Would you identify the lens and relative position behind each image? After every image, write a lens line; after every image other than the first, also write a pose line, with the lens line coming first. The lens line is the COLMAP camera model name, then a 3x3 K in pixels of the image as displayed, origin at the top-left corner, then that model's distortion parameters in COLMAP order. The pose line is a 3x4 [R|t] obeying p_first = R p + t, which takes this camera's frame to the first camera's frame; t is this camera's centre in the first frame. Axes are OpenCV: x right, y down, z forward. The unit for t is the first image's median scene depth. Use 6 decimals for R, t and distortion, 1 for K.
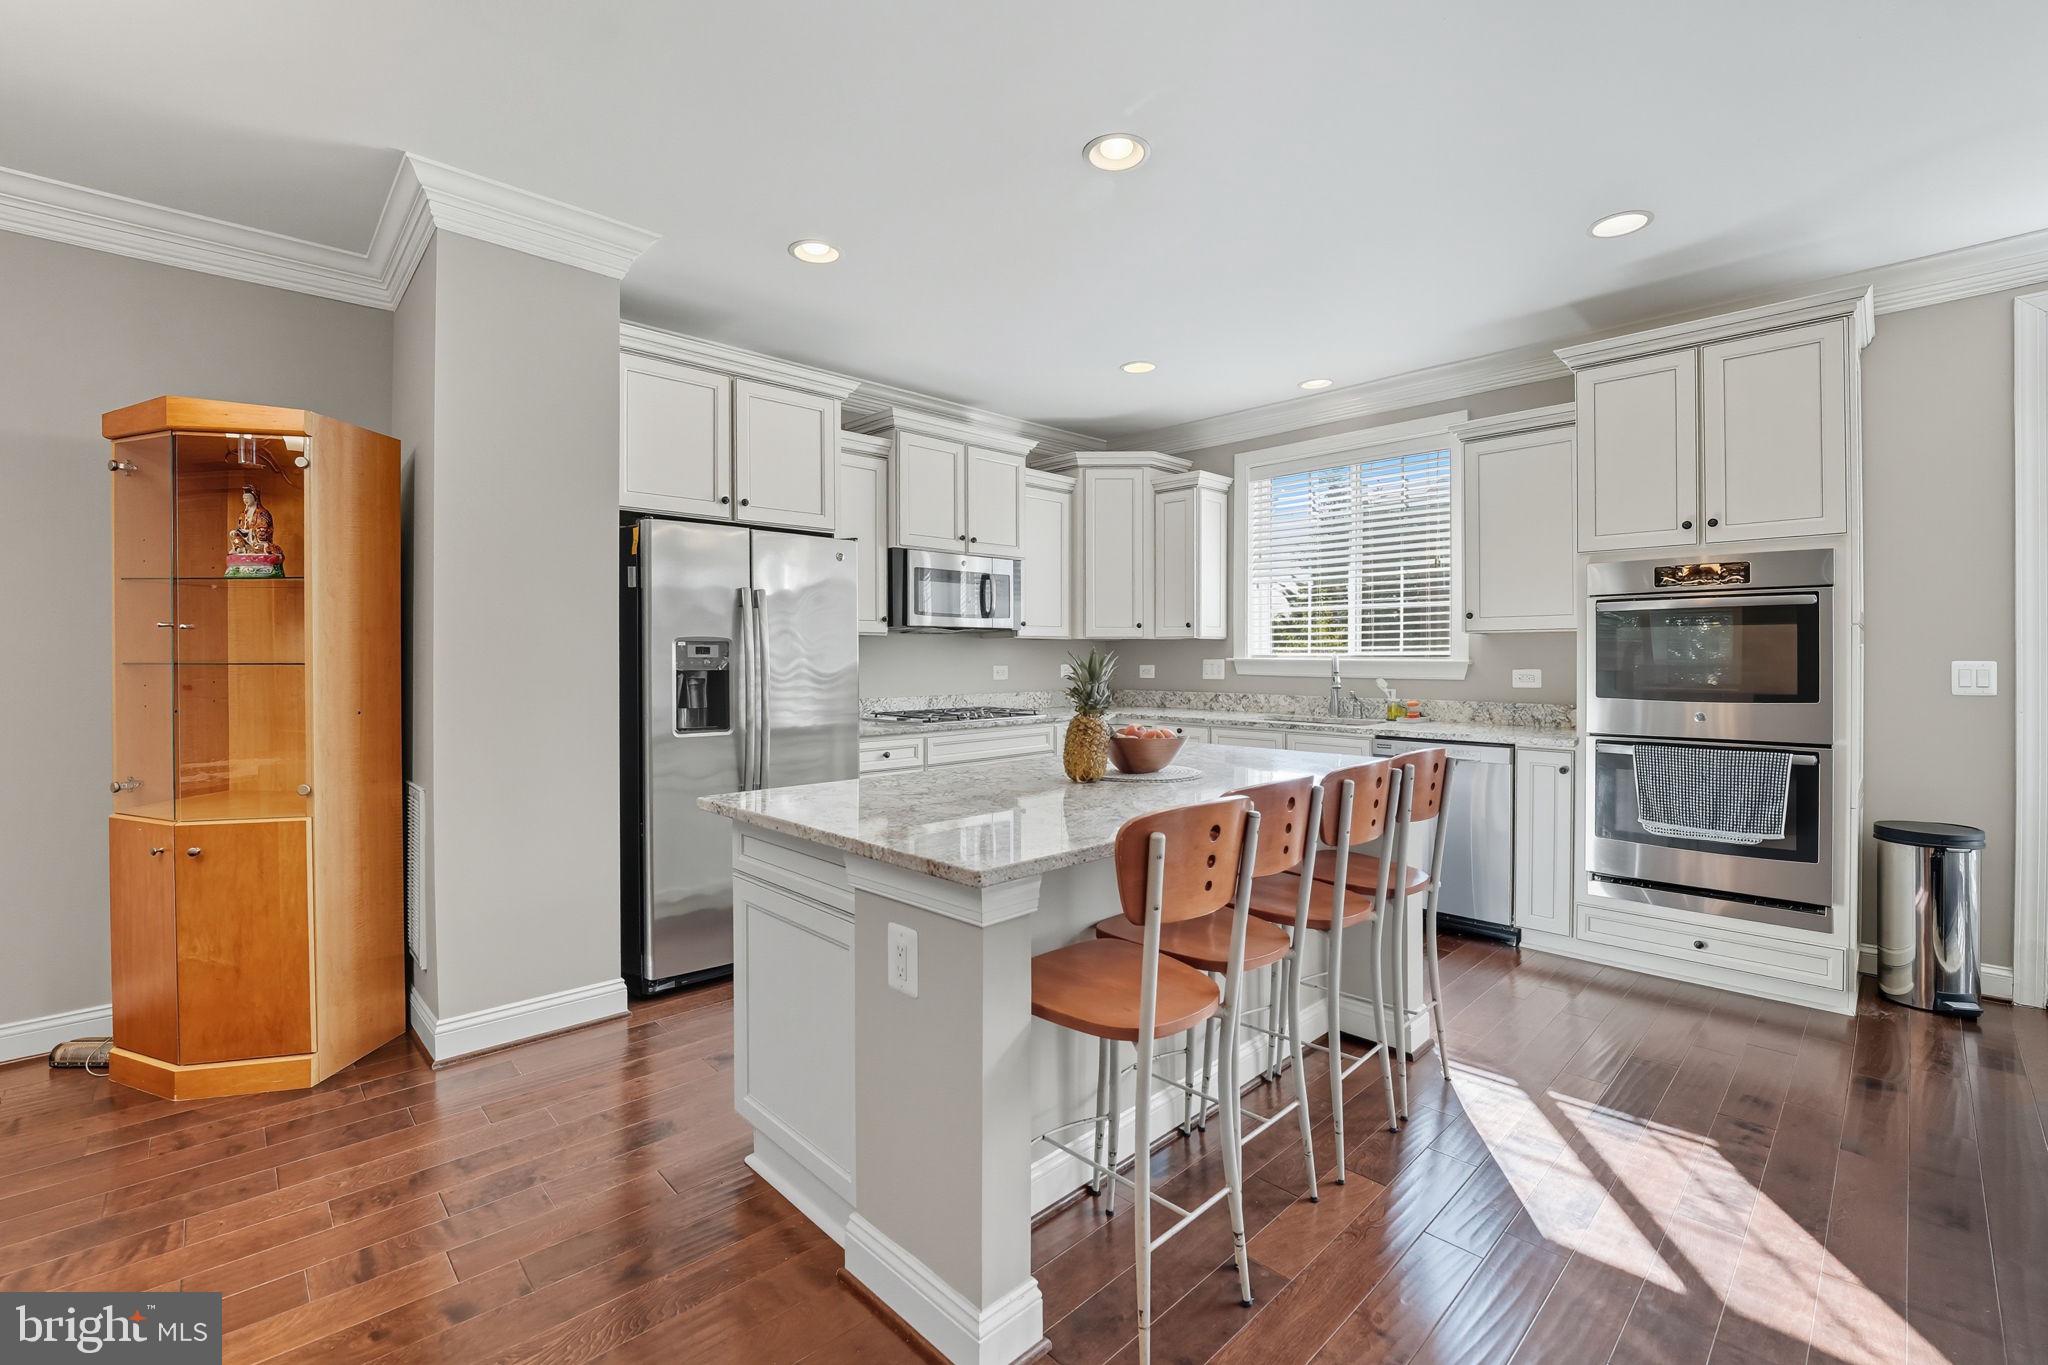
lens RADIAL K [[872.7, 0, 1021.8], [0, 872.7, 666.0], [0, 0, 1]] dist [-0.013817, 0.000749]
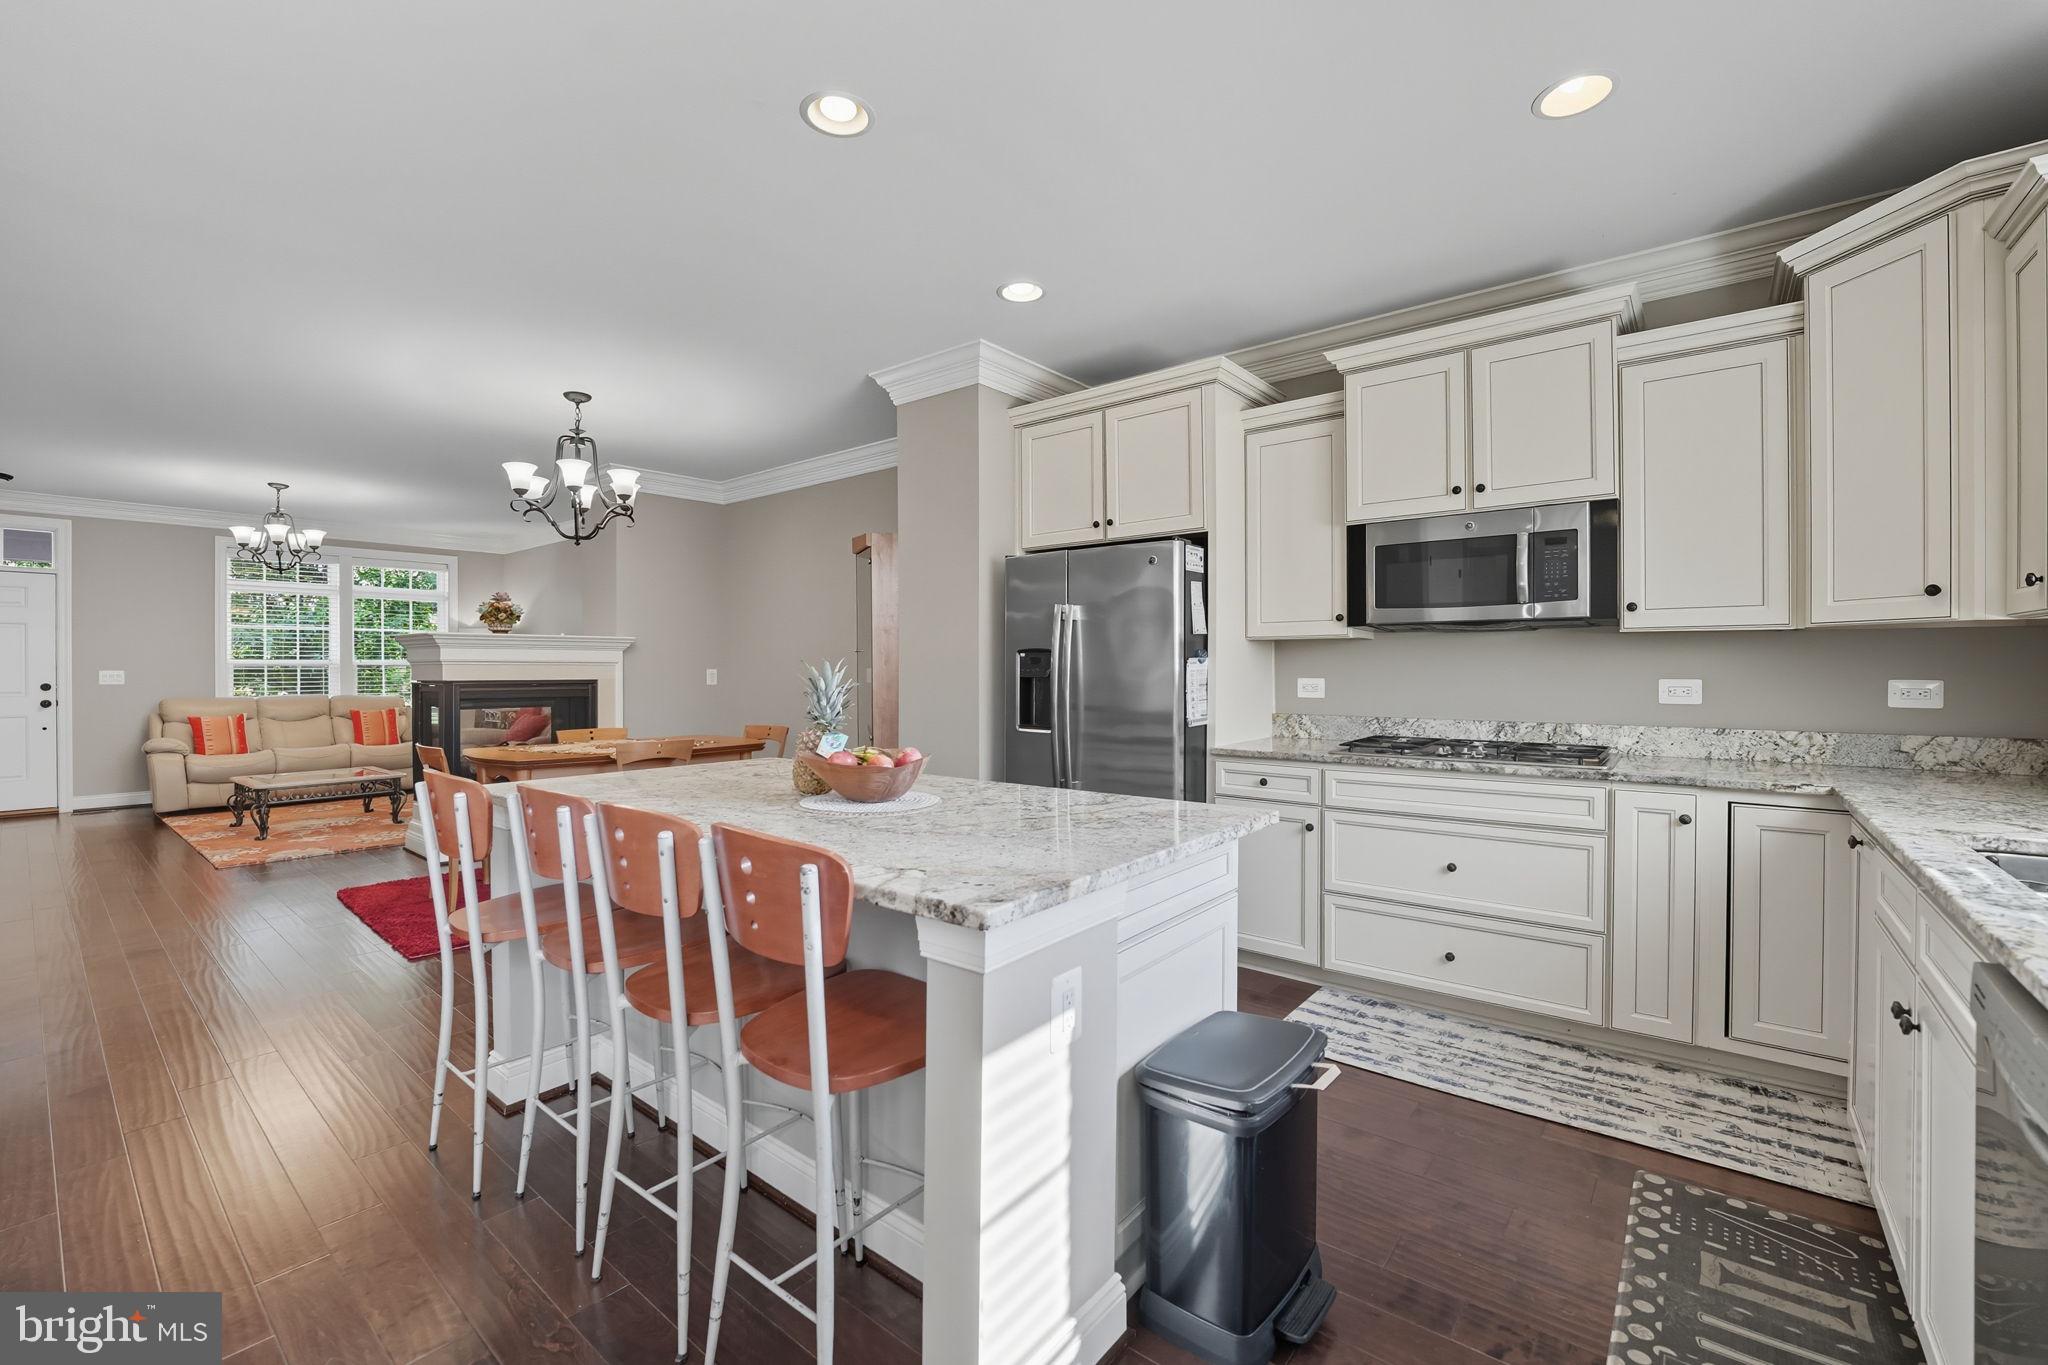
lens RADIAL K [[919.1, 0, 1027.9], [0, 919.1, 673.4], [0, 0, 1]] dist [0.011470, 0.000571]
pose [[0.095883, 0.012441, -0.995315, 0.902875], [-0.006198, 0.999910, 0.011901, -0.015035], [0.995373, 0.005027, 0.095952, 0.876624]]
